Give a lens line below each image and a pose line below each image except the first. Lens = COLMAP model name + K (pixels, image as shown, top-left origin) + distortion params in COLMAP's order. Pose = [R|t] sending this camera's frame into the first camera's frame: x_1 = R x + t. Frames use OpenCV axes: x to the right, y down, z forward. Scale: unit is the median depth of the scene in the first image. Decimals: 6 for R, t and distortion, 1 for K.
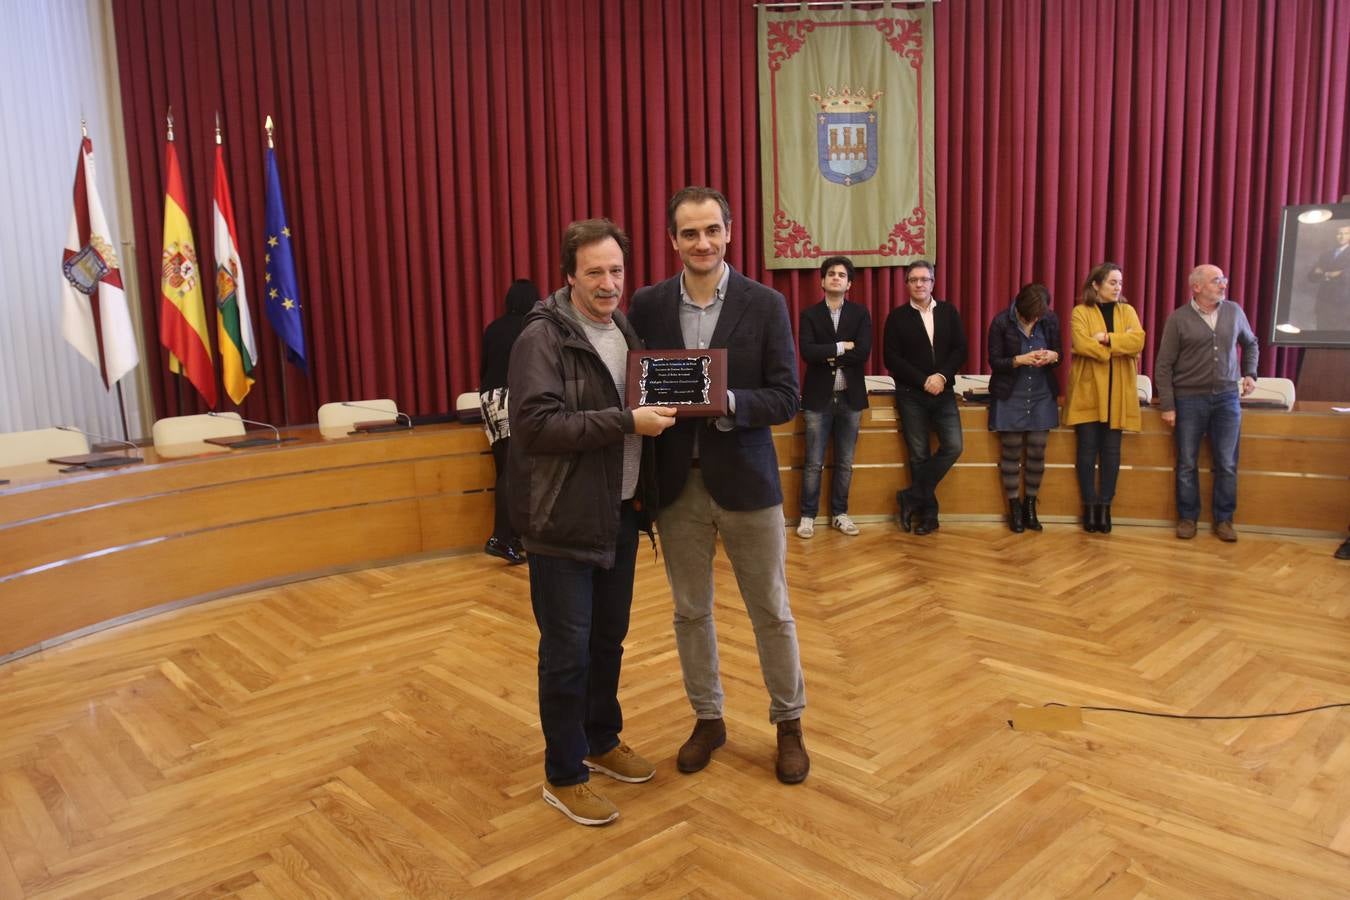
lens RADIAL K [[989.2, 0, 684.6], [0, 989.2, 458.8], [0, 0, 1]] dist [-0.086846, 0.046097]
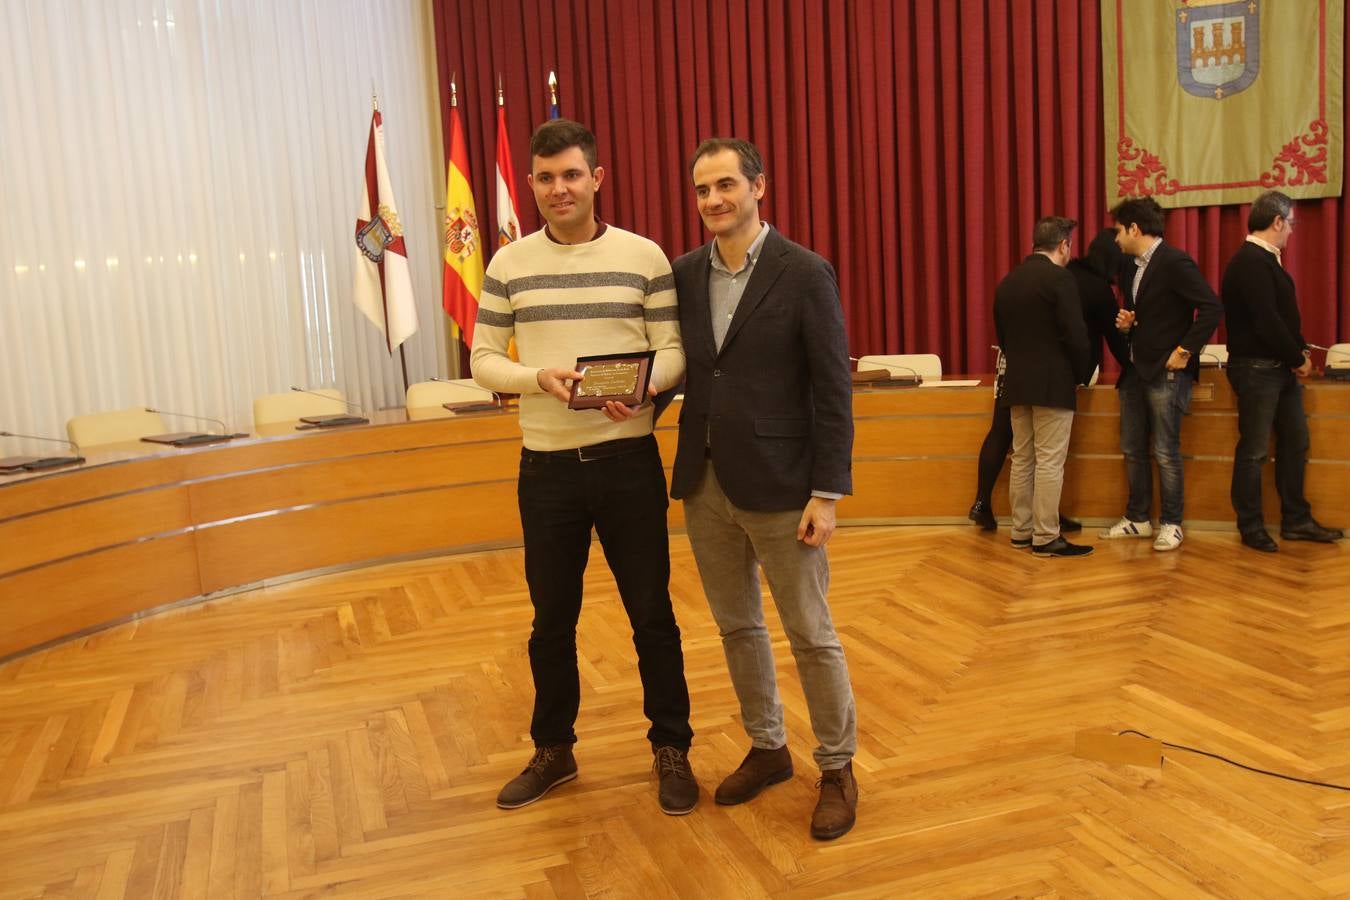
lens RADIAL K [[1235.6, 0, 676.7], [0, 1235.6, 456.9], [0, 0, 1]] dist [-0.087812, 0.080834]
pose [[0.906556, 0.038986, -0.420281, 0.222708], [-0.036017, 0.999239, 0.015001, 0.005959], [0.420545, 0.001538, 0.907270, -0.057060]]
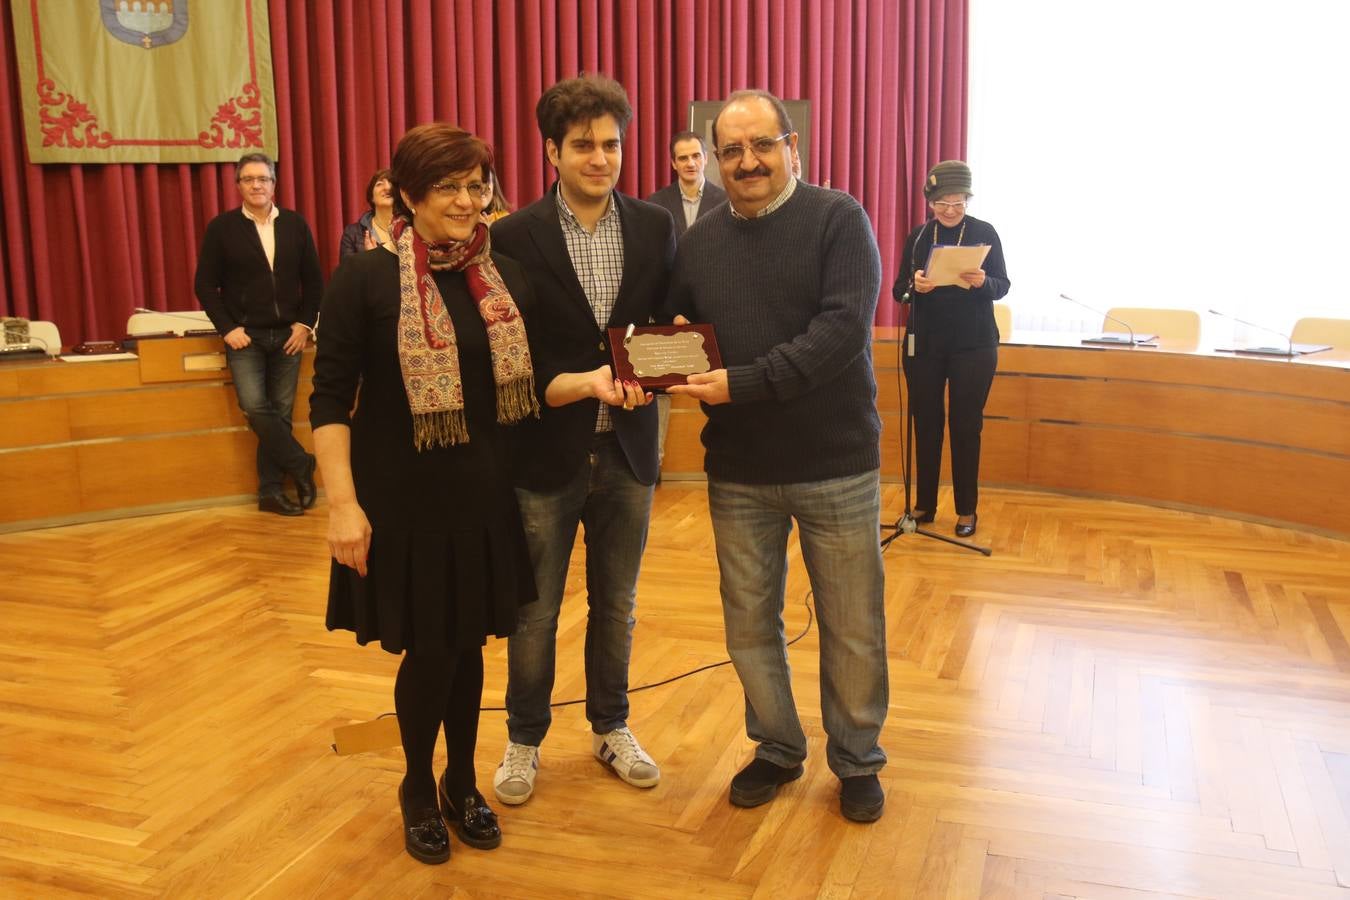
lens RADIAL K [[1293.8, 0, 682.7], [0, 1293.8, 454.2], [0, 0, 1]] dist [-0.073763, 0.081414]
pose [[0.877647, -0.072830, 0.473743, 0.052832], [0.060489, 0.997316, 0.041260, 0.005298], [-0.475476, -0.007555, 0.879696, -0.018644]]
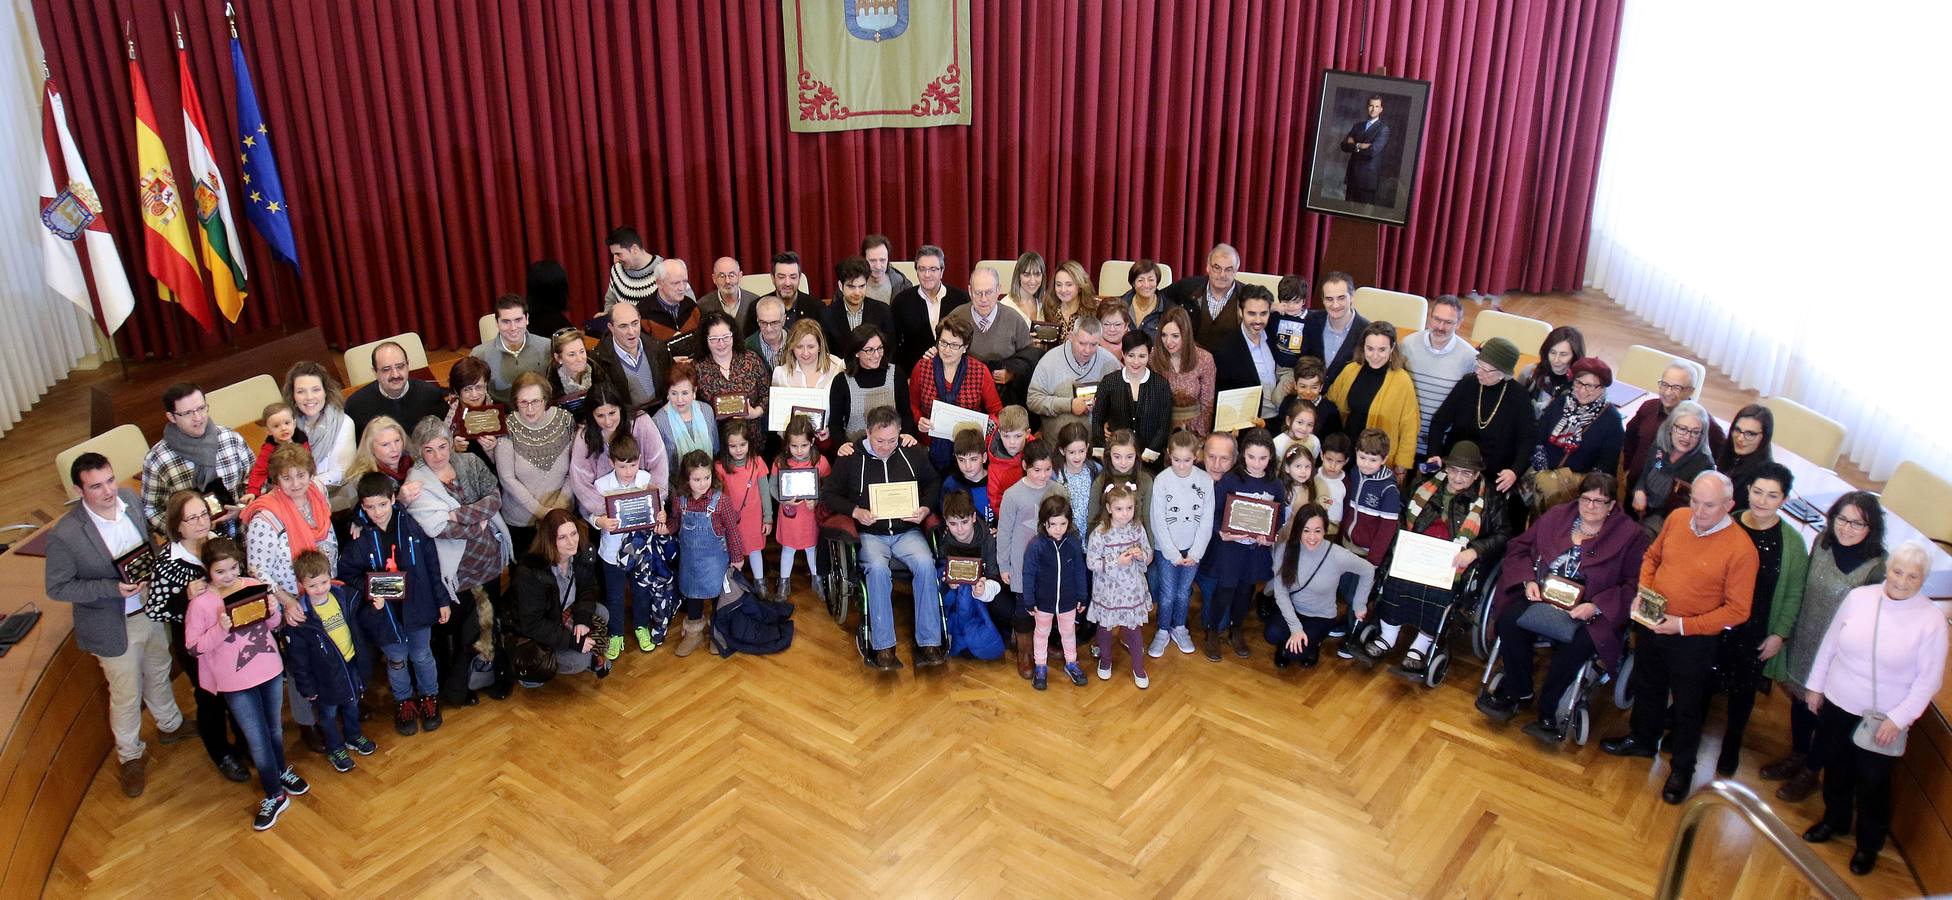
lens RADIAL K [[1538.4, 0, 952.4], [0, 1538.4, 384.2], [0, 0, 1]] dist [-0.091869, 0.061044]
pose [[0.987080, -0.045316, 0.153685, -0.000936], [0.005401, 0.968036, 0.250752, -0.380114], [-0.160136, -0.246682, 0.955774, -0.550831]]
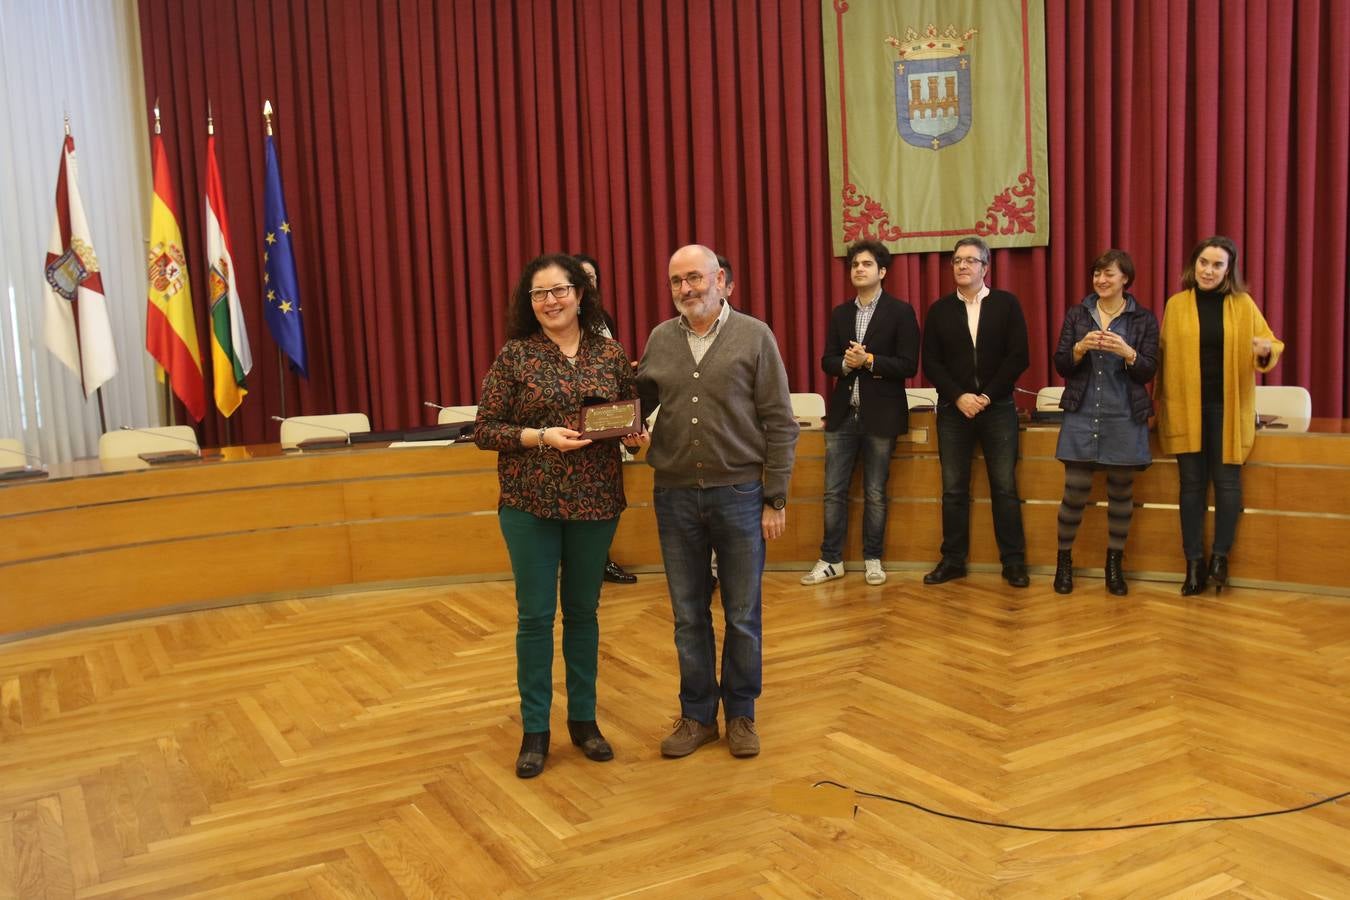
lens RADIAL K [[1265.2, 0, 679.7], [0, 1265.2, 454.7], [0, 0, 1]] dist [-0.080004, 0.074767]
pose [[0.969761, 0.014504, -0.243624, 0.251788], [-0.021563, 0.999421, -0.026335, 0.000913], [0.243101, 0.030792, 0.969512, -0.037906]]
